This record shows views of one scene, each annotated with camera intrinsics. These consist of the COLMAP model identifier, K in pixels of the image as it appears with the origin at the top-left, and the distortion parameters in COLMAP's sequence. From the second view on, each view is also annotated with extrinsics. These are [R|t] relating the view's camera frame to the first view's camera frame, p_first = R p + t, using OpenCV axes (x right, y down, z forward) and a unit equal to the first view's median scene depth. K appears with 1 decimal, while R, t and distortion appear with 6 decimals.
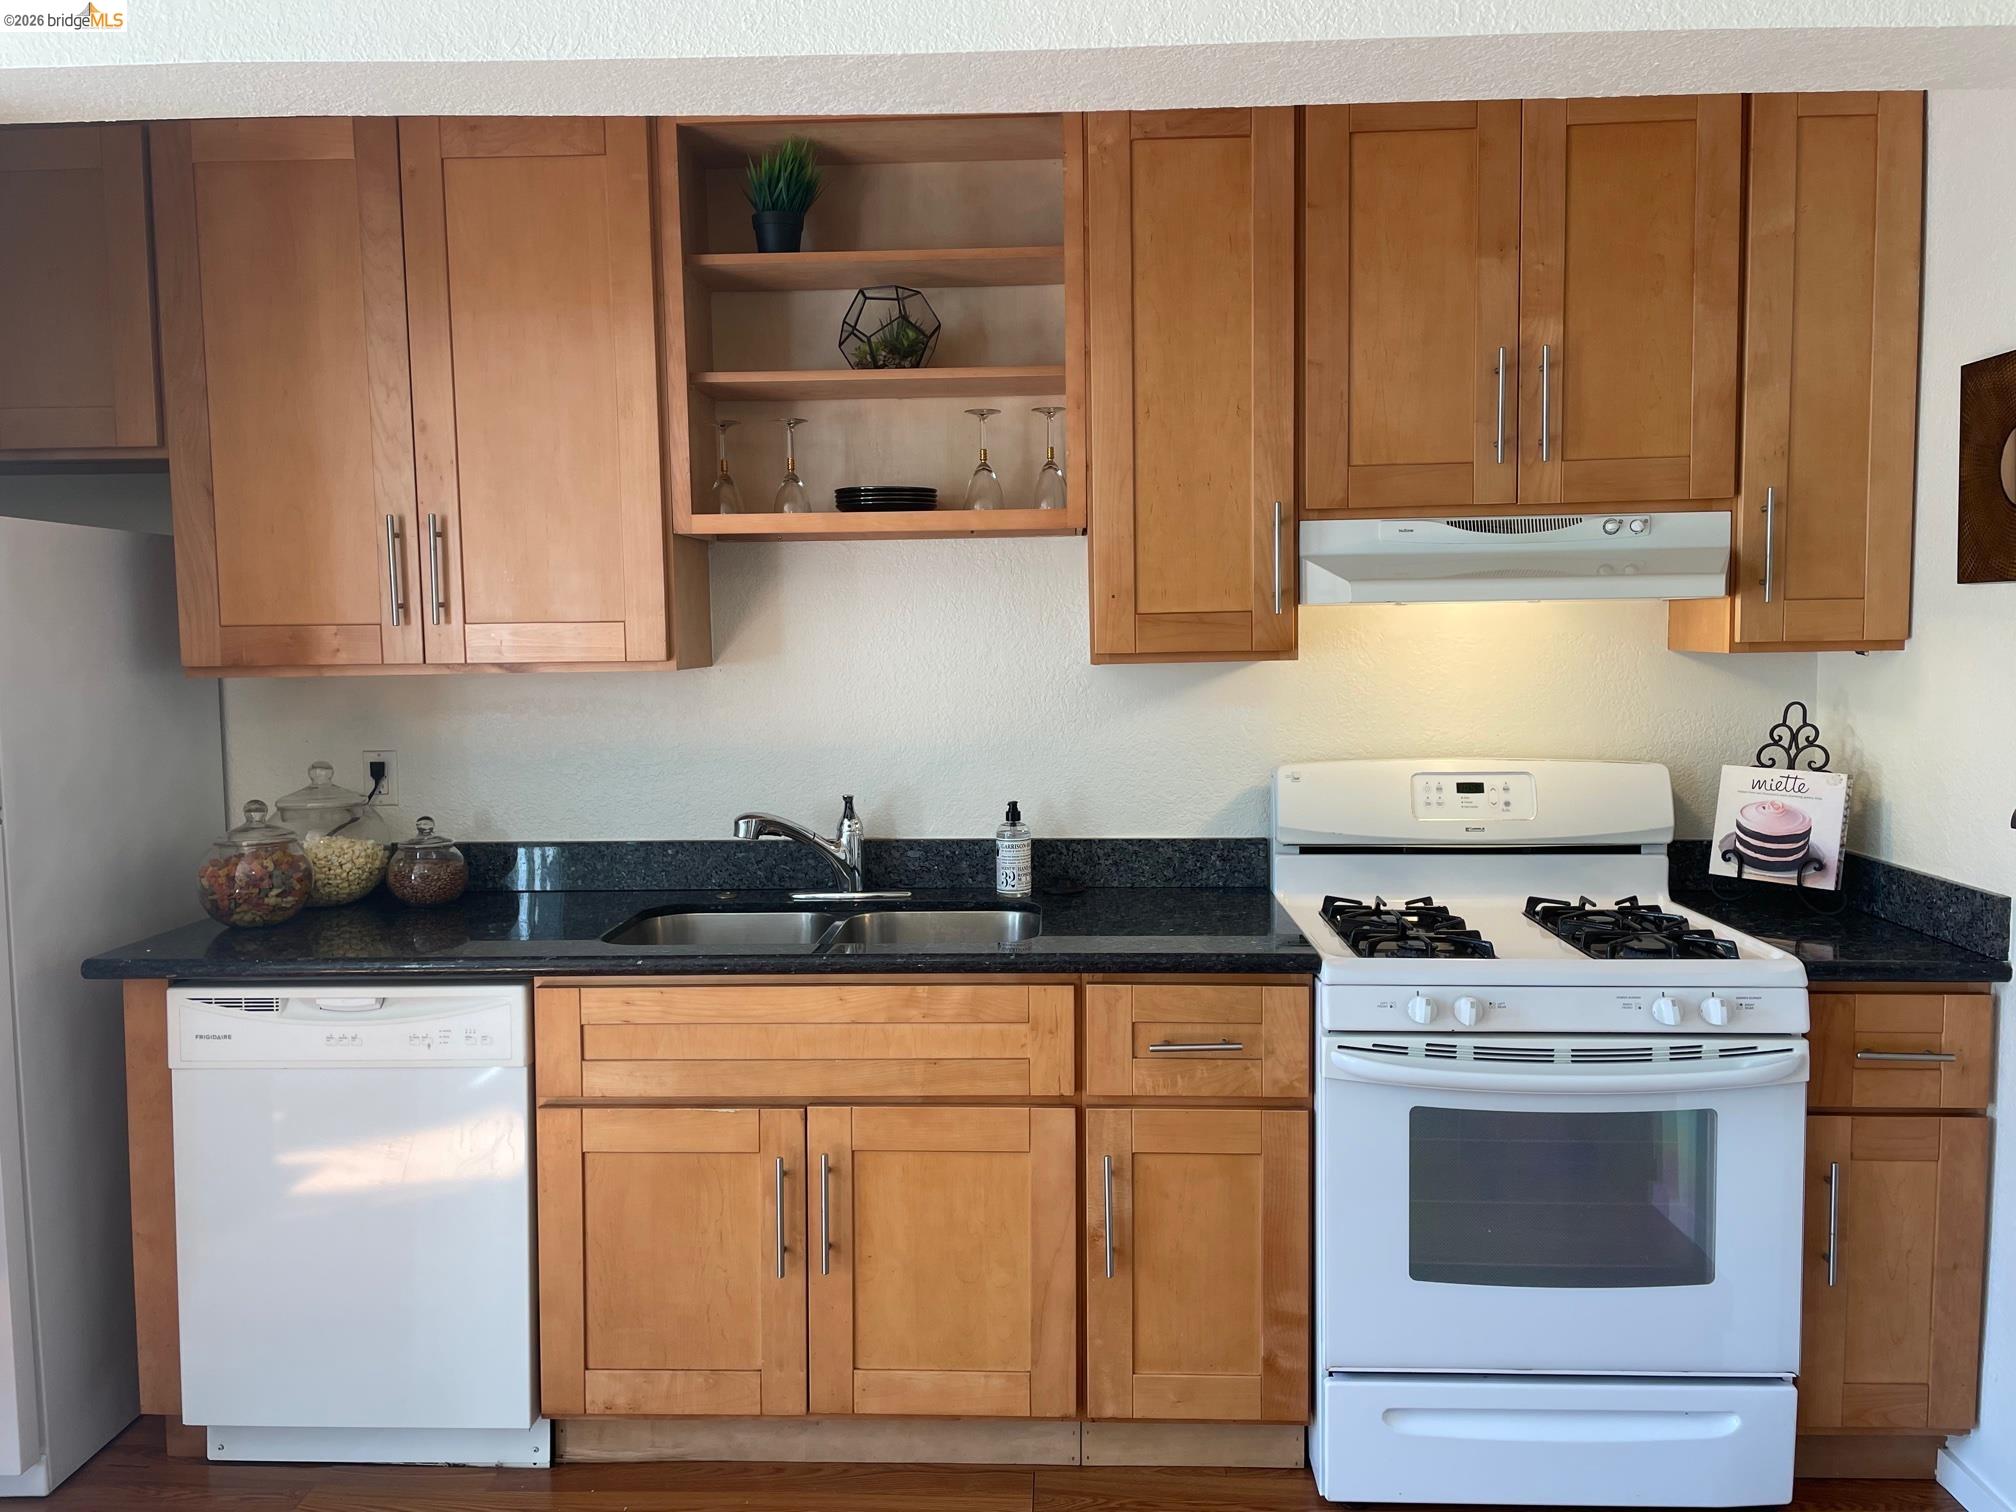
lens RADIAL K [[1548.4, 0, 1014.4], [0, 1548.4, 717.6], [0, 0, 1]] dist [0.097415, -0.125222]
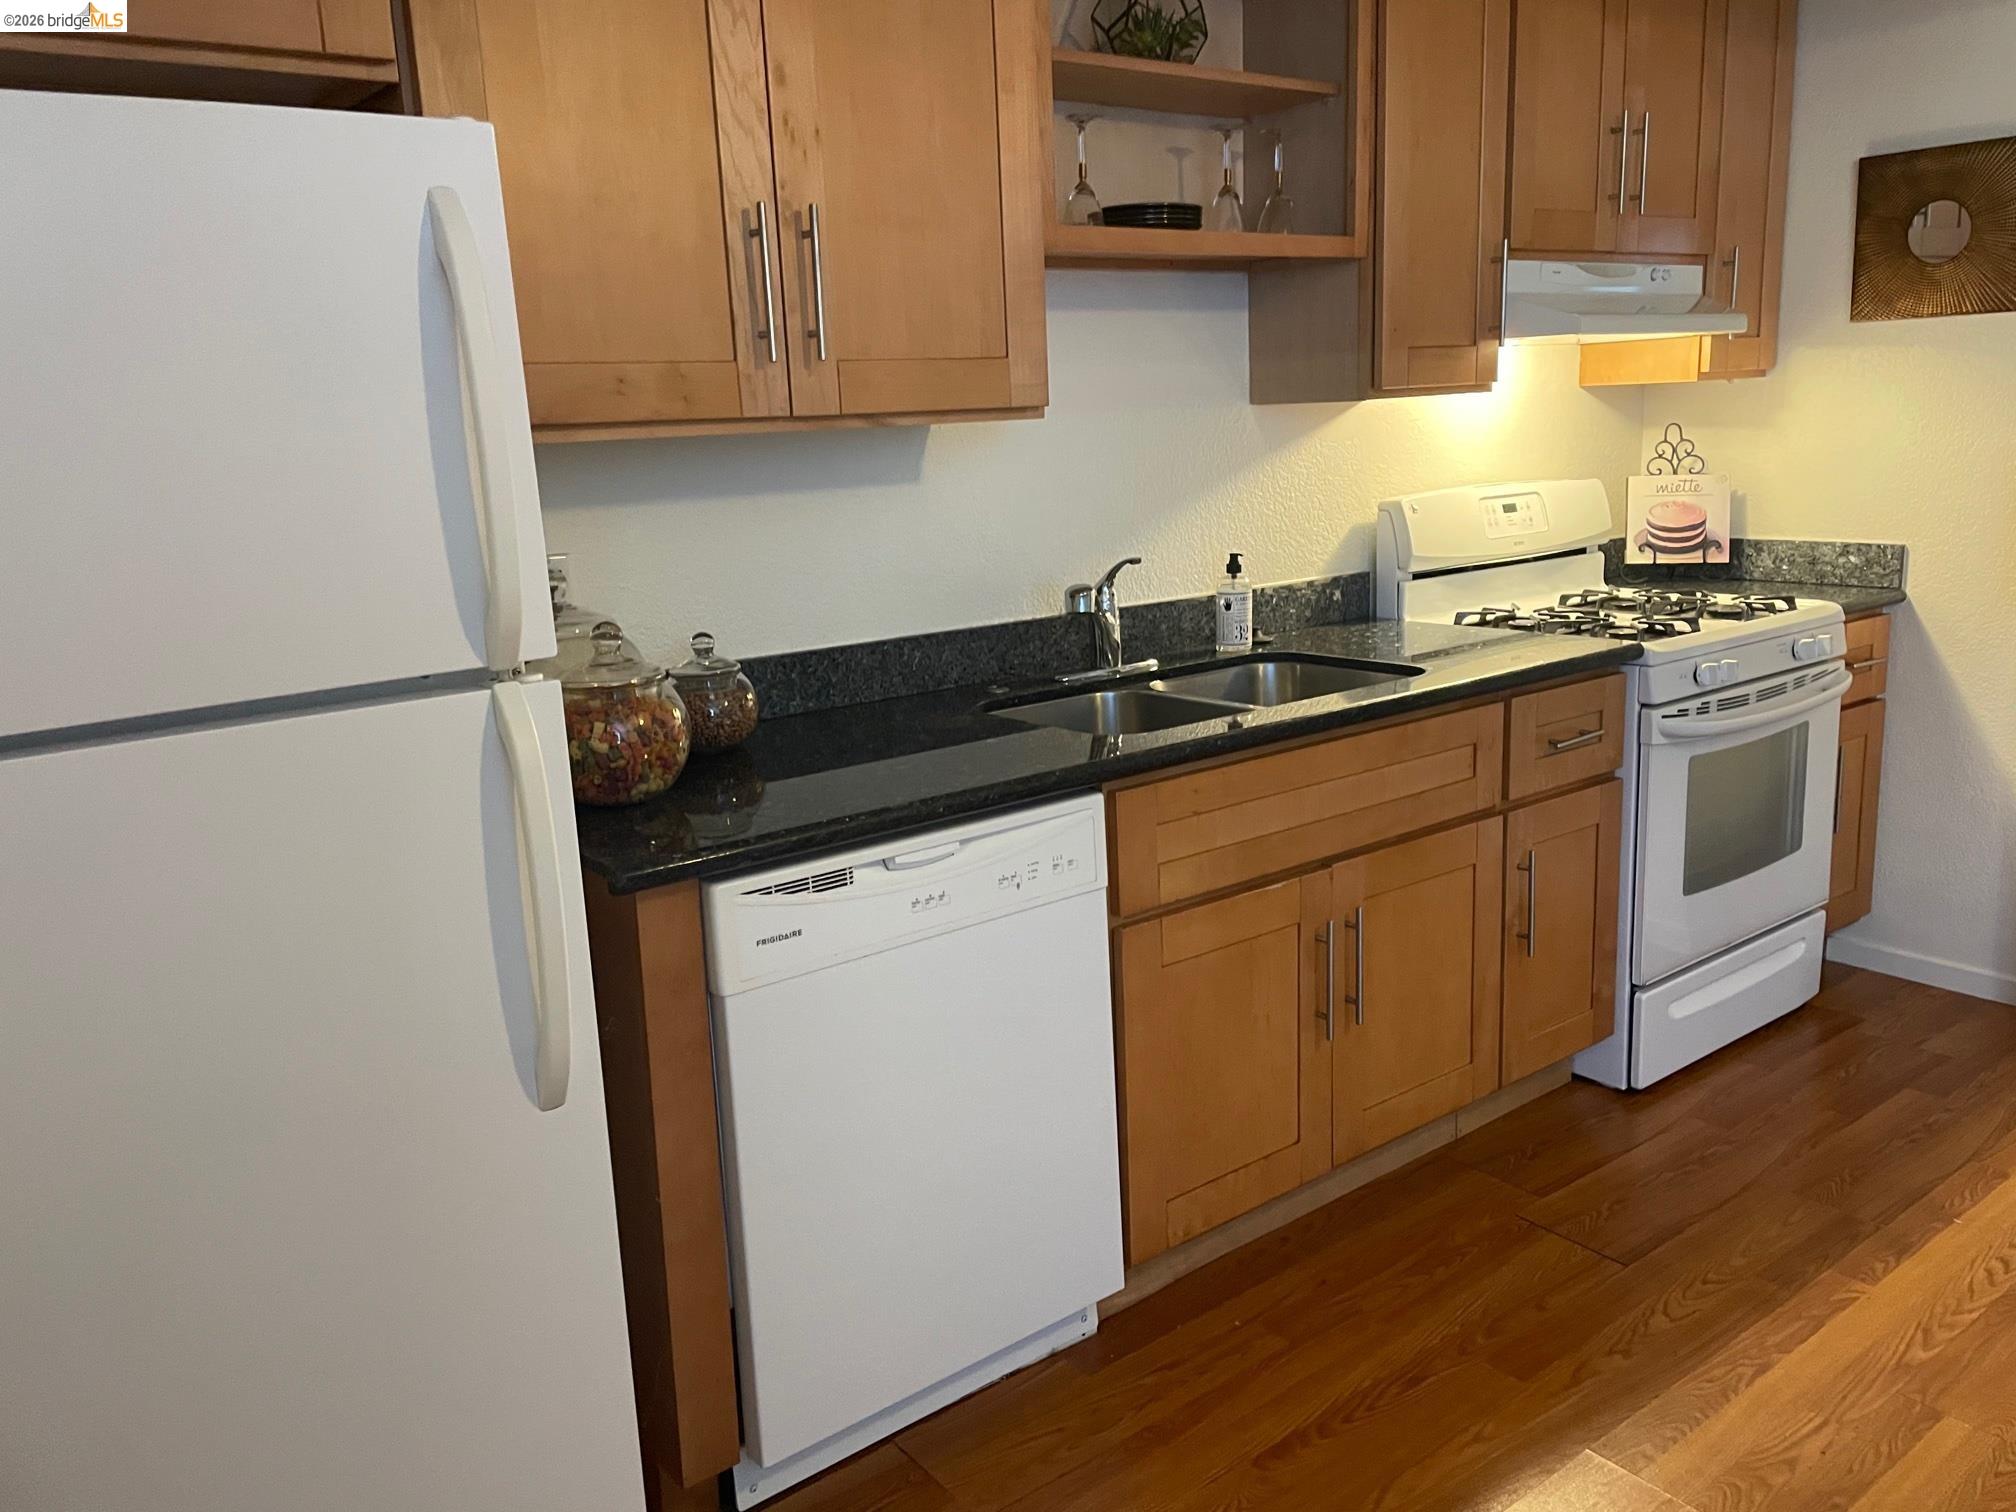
lens RADIAL K [[1548.4, 0, 1014.4], [0, 1548.4, 717.6], [0, 0, 1]] dist [0.097415, -0.125222]
pose [[0.756216, -0.143931, 0.638295, -0.779361], [0.069328, 0.987641, 0.140570, 0.010029], [-0.650639, -0.062049, 0.756848, 0.362646]]
